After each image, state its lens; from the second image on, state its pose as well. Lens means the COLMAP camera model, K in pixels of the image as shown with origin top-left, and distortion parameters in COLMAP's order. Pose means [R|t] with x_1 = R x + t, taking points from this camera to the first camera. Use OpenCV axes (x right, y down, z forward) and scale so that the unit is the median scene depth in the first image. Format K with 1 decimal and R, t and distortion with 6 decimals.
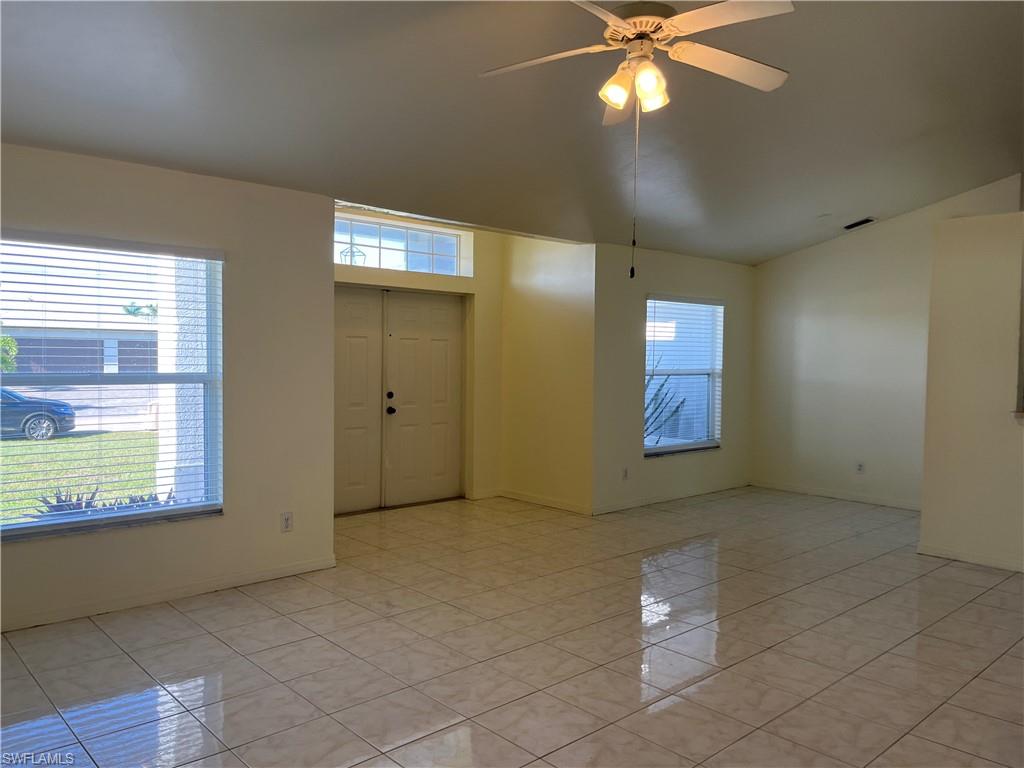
lens RADIAL K [[776.5, 0, 513.1], [0, 776.5, 390.7], [0, 0, 1]] dist [0.027966, 0.002089]
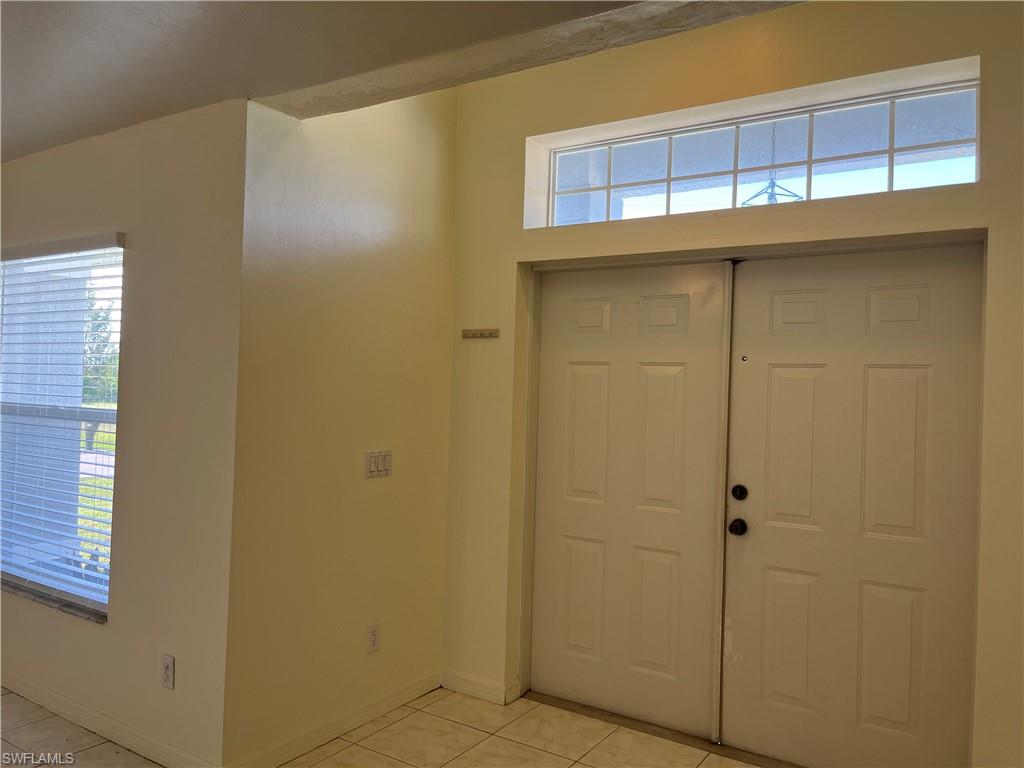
lens RADIAL K [[776.5, 0, 513.1], [0, 776.5, 390.7], [0, 0, 1]] dist [0.027966, 0.002089]
pose [[0.245568, -0.013297, -0.969288, 0.247620], [-0.070927, 0.996979, -0.031646, -0.029620], [0.966781, 0.076520, 0.243883, 0.765713]]
